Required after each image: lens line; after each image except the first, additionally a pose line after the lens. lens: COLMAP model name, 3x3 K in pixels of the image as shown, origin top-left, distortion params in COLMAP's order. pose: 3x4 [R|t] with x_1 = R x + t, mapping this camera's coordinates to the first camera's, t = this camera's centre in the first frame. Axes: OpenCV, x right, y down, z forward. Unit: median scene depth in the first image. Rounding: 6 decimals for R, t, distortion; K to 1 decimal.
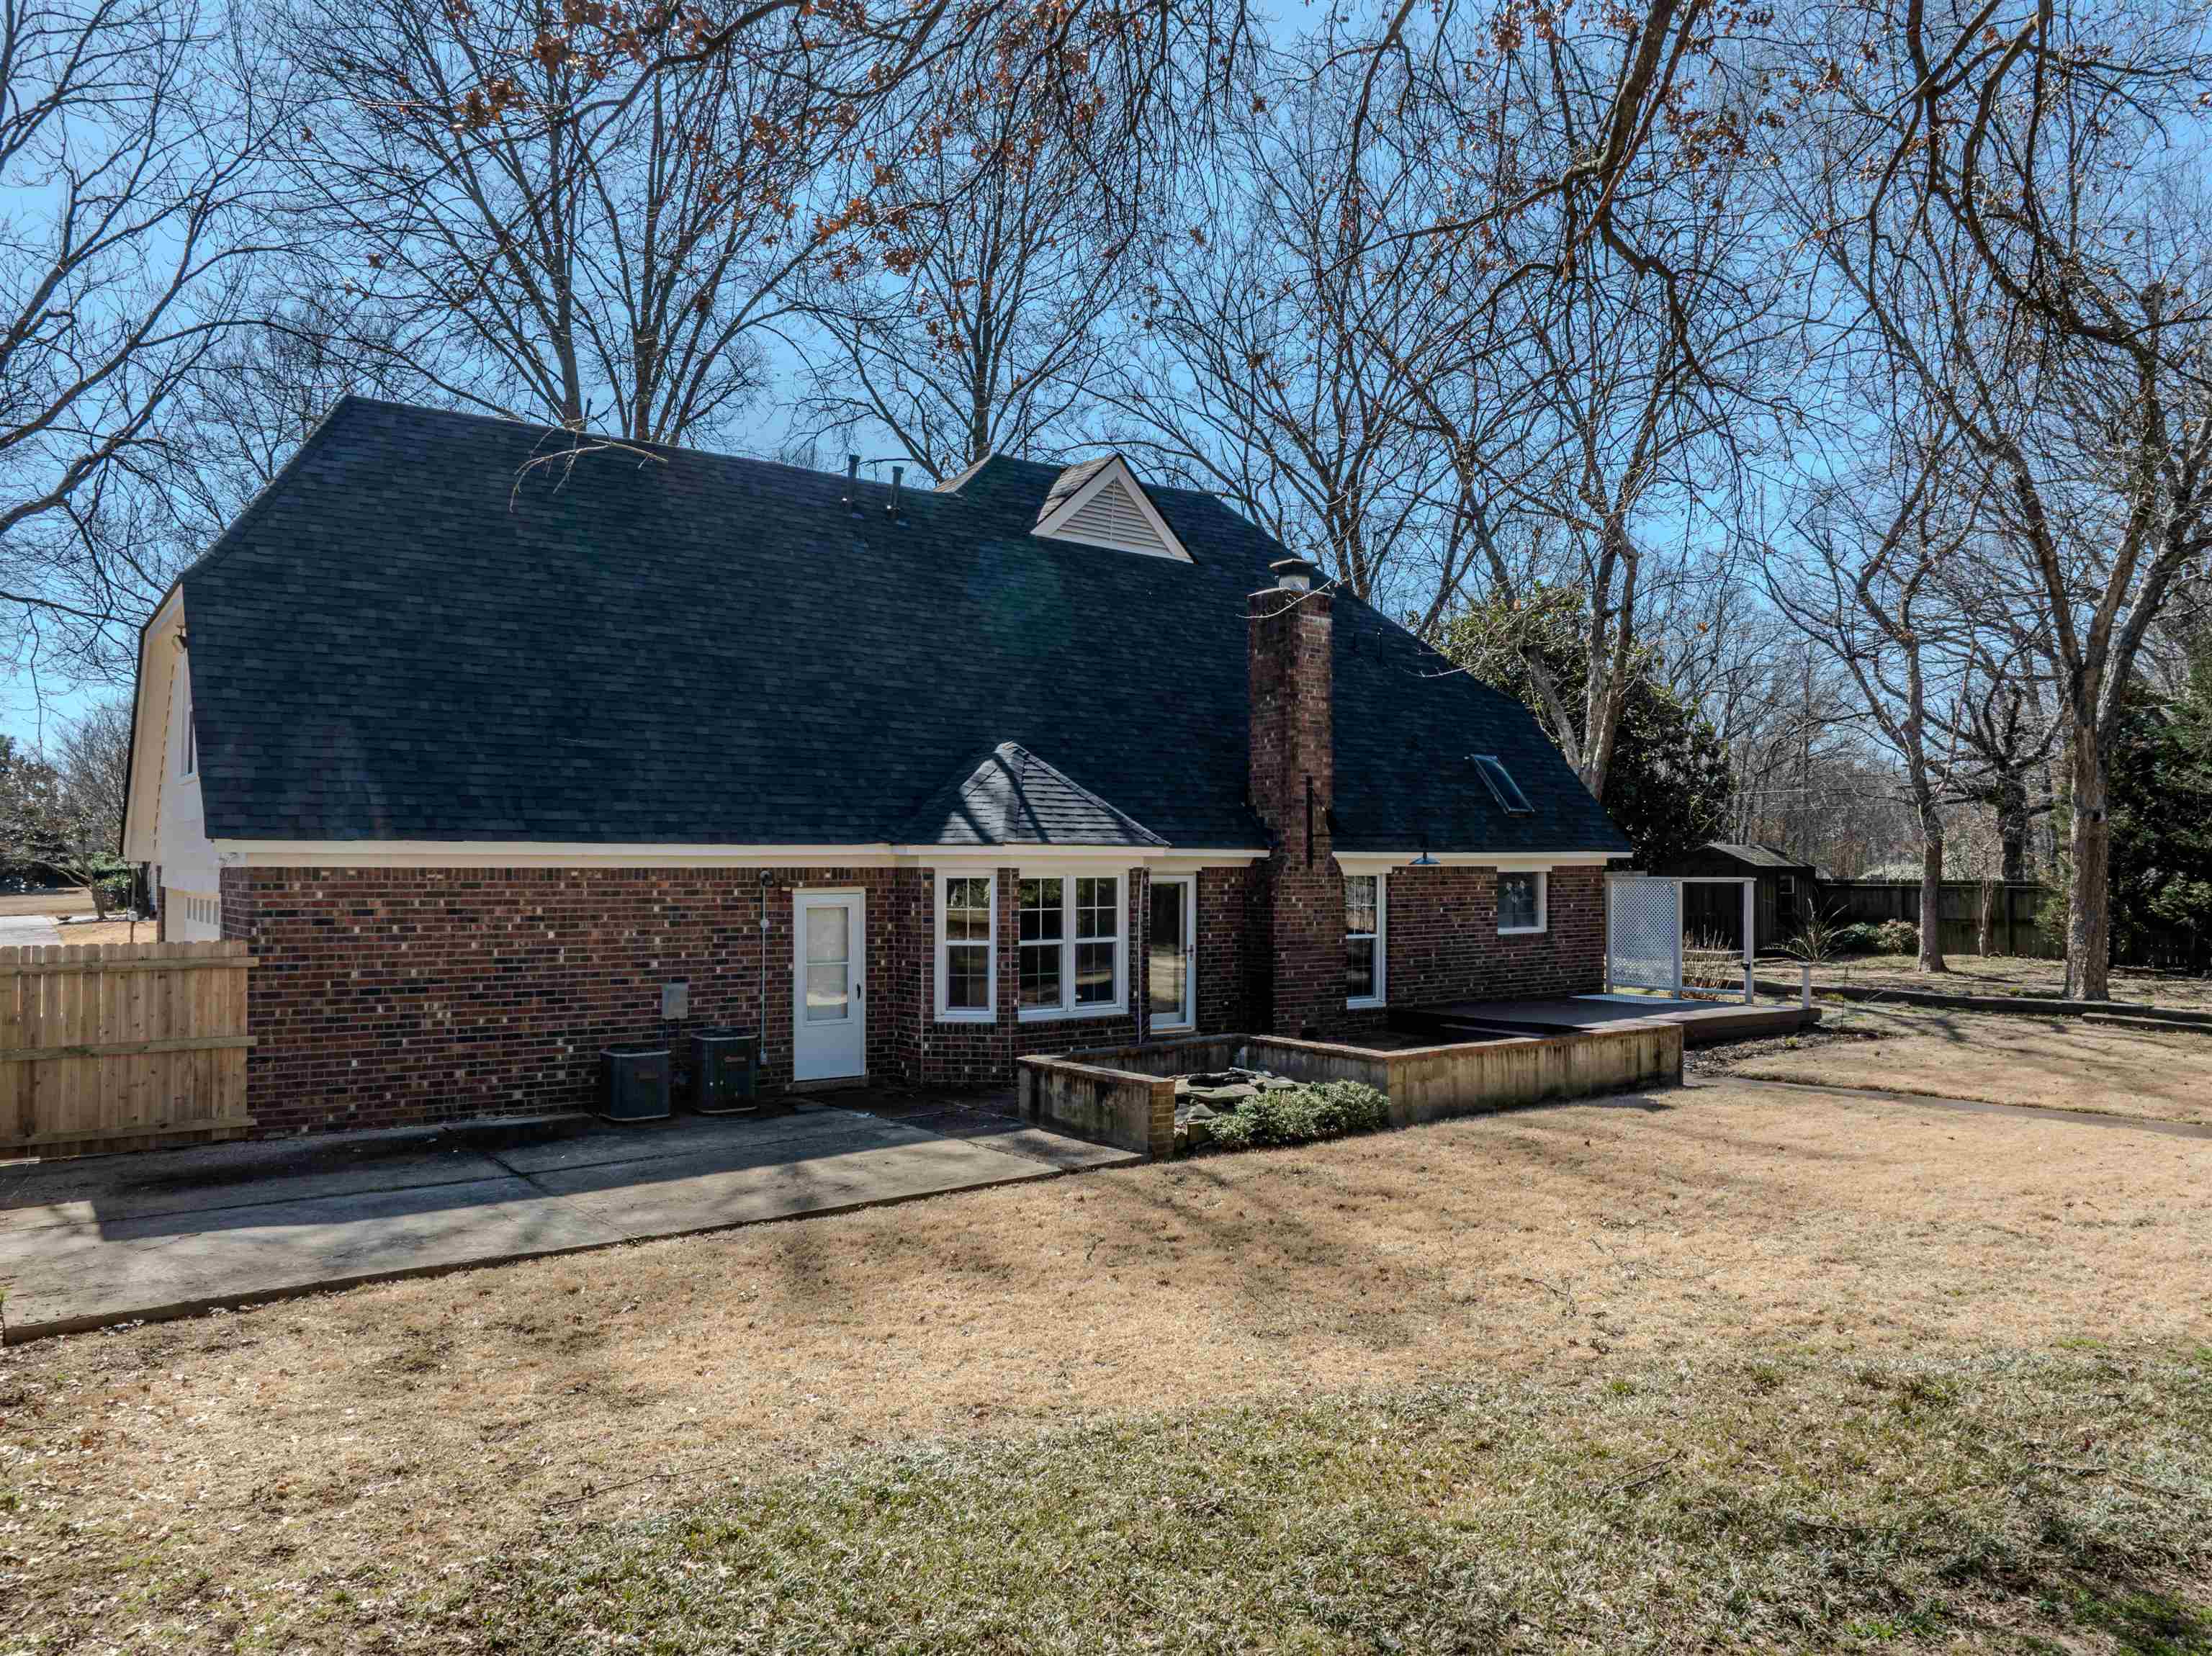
lens RADIAL K [[1562.8, 0, 1106.1], [0, 1562.8, 826.2], [0, 0, 1]] dist [-0.014098, -0.028186]
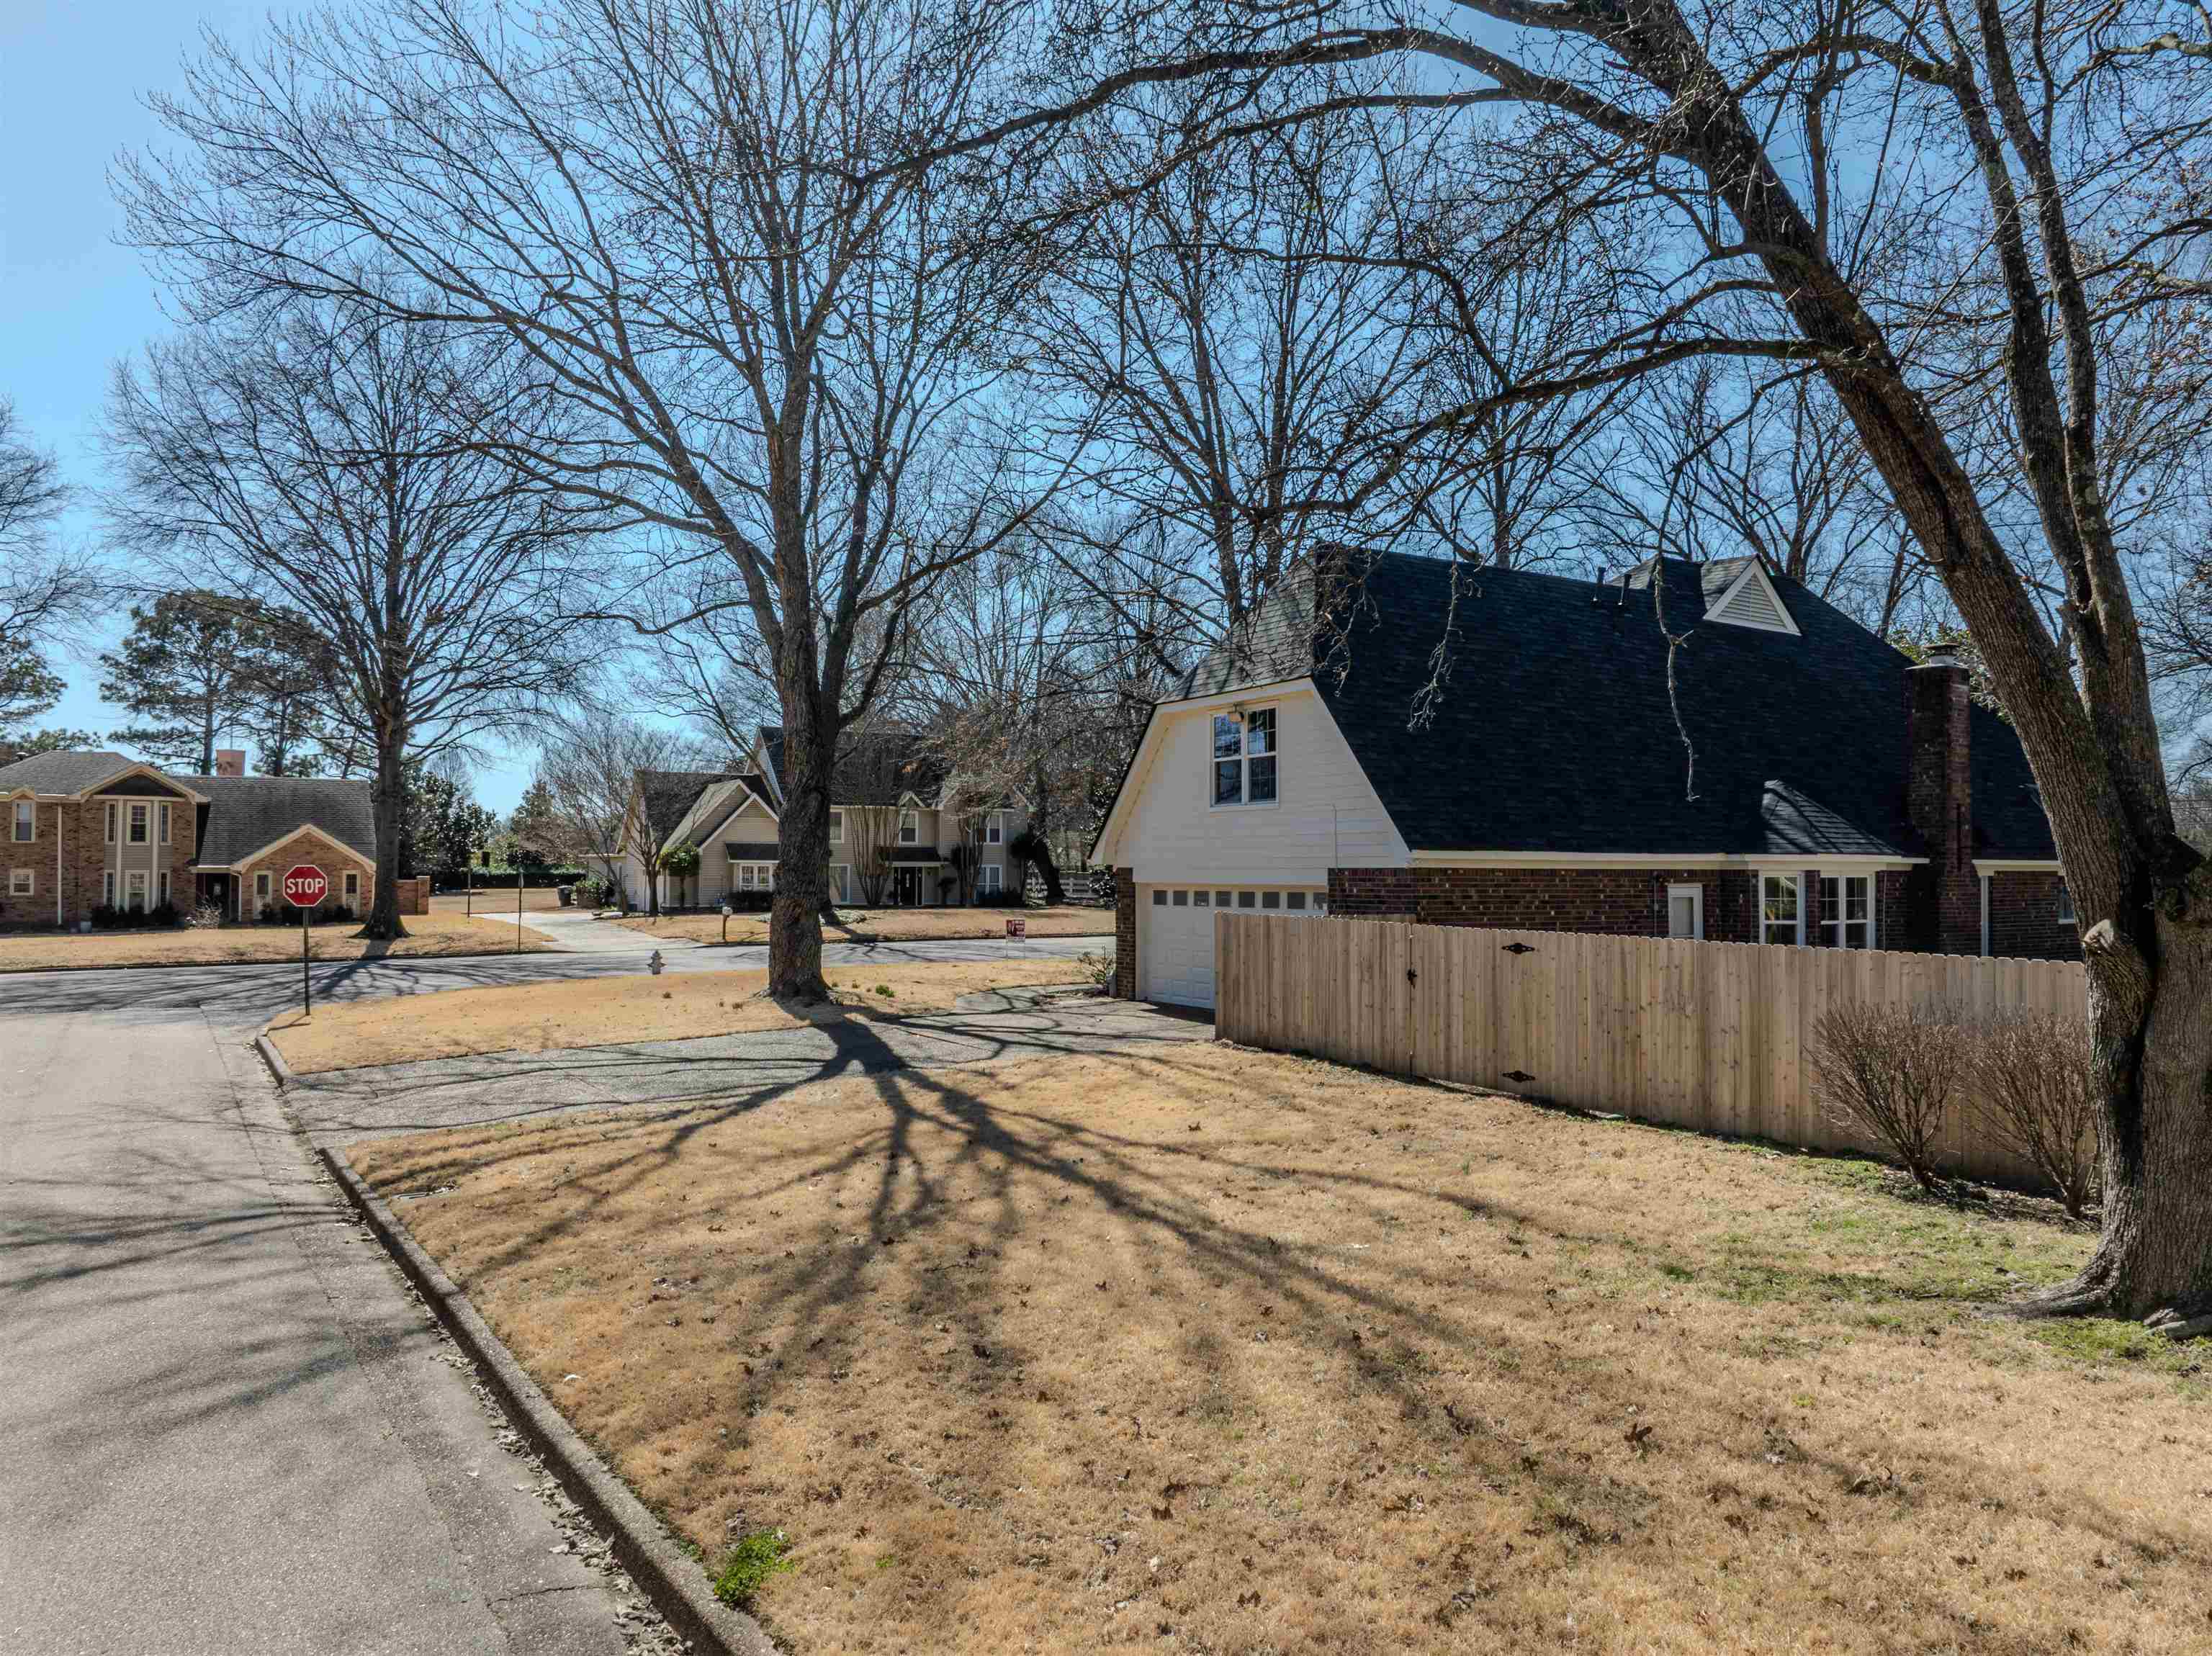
lens RADIAL K [[1562.8, 0, 1107.3], [0, 1562.8, 833.6], [0, 0, 1]] dist [-0.014098, -0.028186]
pose [[0.996314, 0.001274, -0.085766, -0.571529], [-0.001243, 0.999999, 0.000410, -0.006265], [0.085767, -0.000302, 0.996315, -0.470240]]
